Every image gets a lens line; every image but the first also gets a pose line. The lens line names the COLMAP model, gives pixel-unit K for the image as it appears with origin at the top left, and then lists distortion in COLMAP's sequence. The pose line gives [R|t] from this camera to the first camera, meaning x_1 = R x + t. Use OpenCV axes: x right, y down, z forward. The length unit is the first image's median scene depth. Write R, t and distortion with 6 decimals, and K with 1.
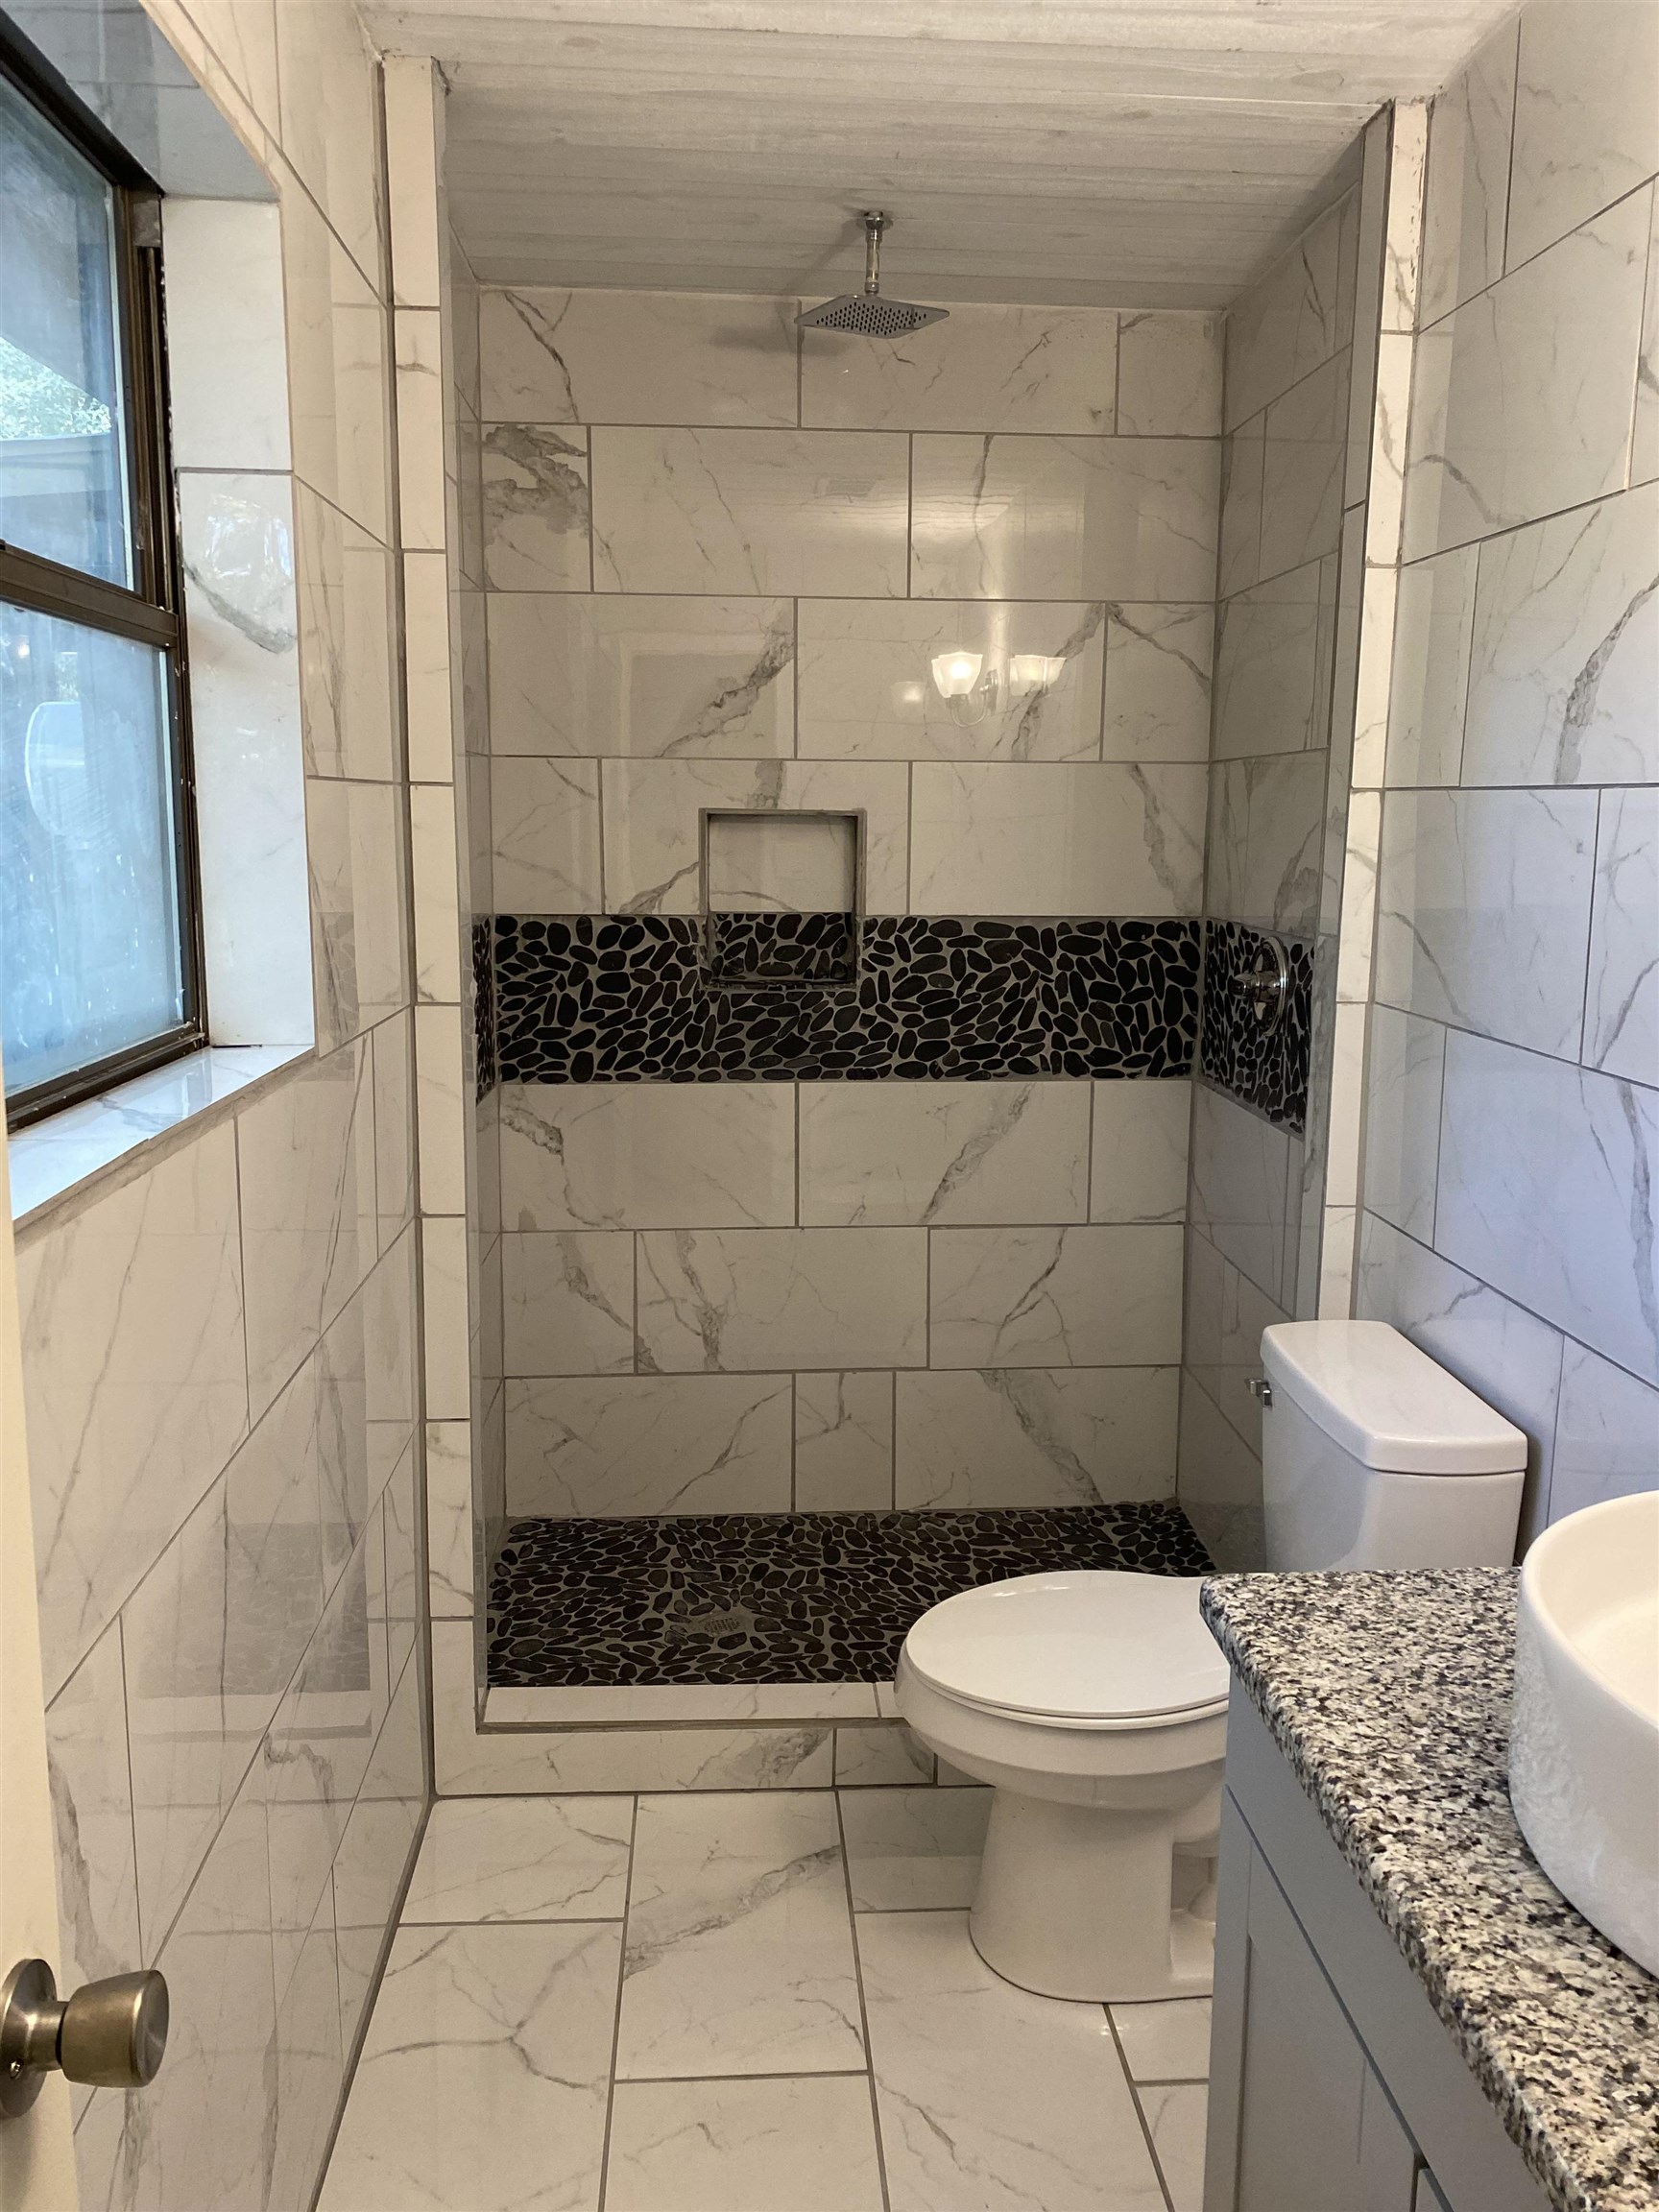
lens RADIAL K [[1689.2, 0, 845.8], [0, 1689.2, 1096.4], [0, 0, 1]] dist [0.024556, -0.021425]
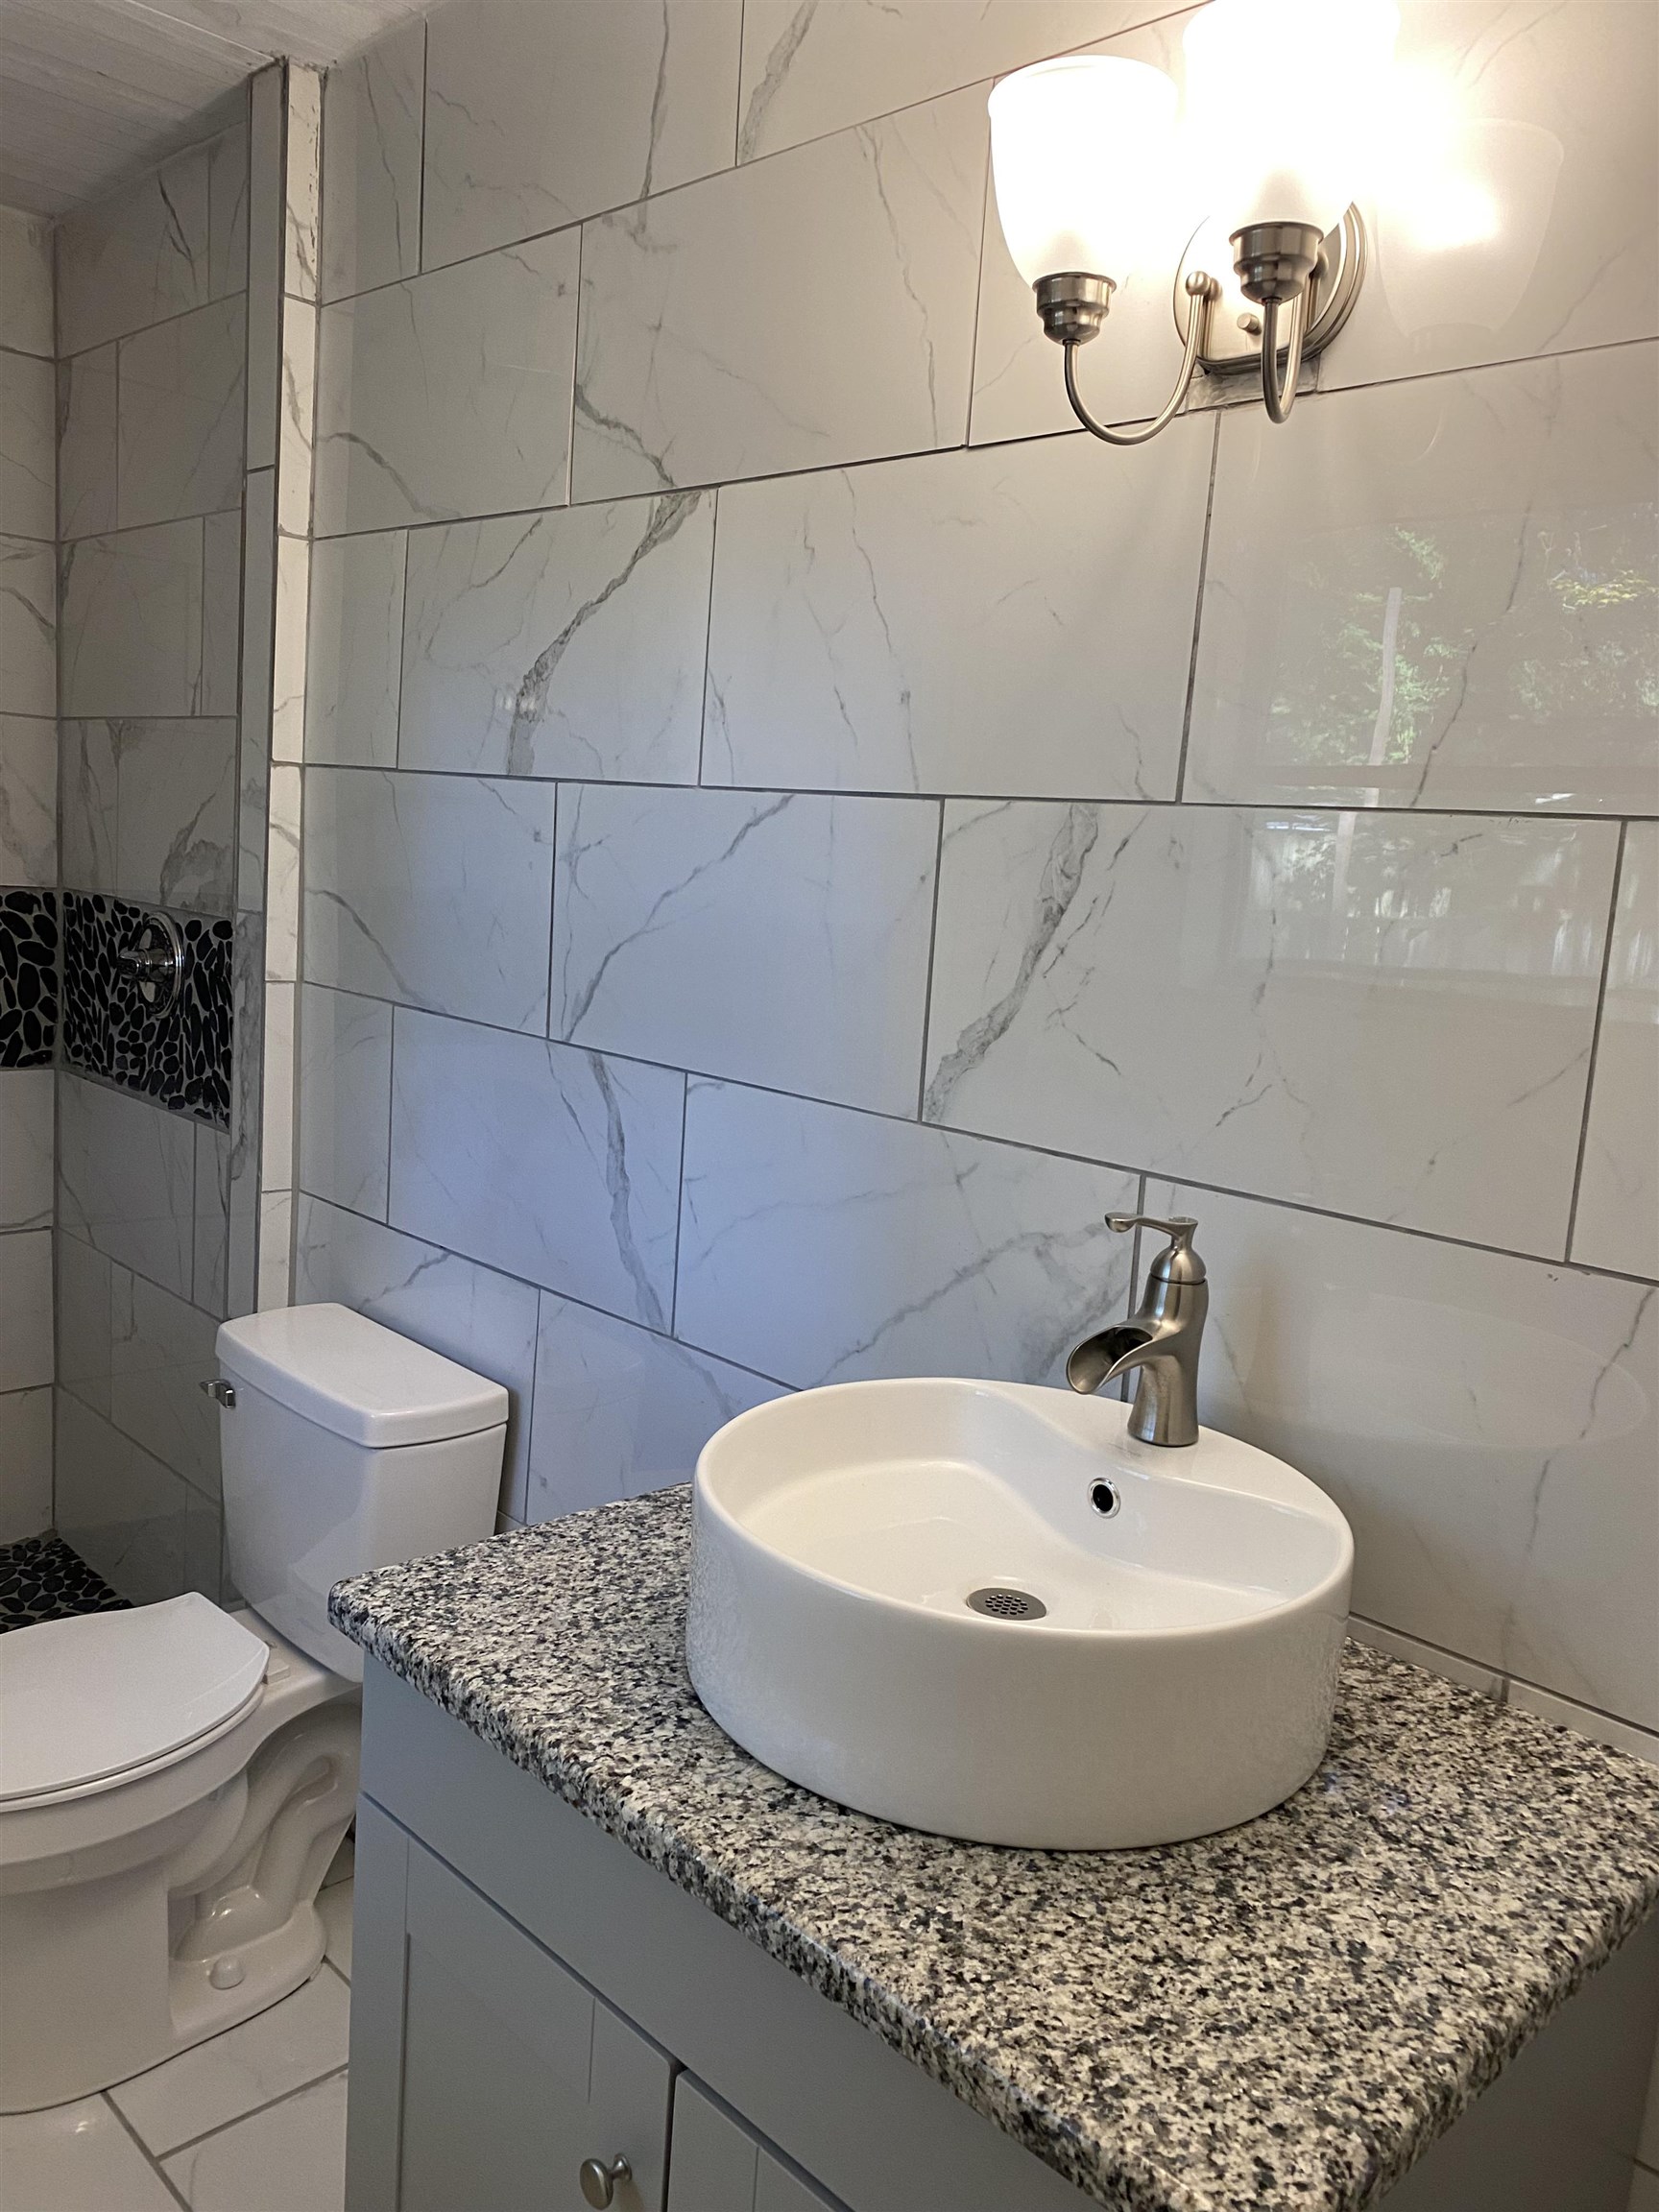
lens RADIAL K [[1689.2, 0, 842.2], [0, 1689.2, 1102.4], [0, 0, 1]] dist [0.024556, -0.021425]
pose [[0.759223, -0.052996, 0.648669, -0.107327], [0.043184, 0.998585, 0.031040, -0.002679], [-0.649396, 0.004446, 0.760437, 0.054466]]
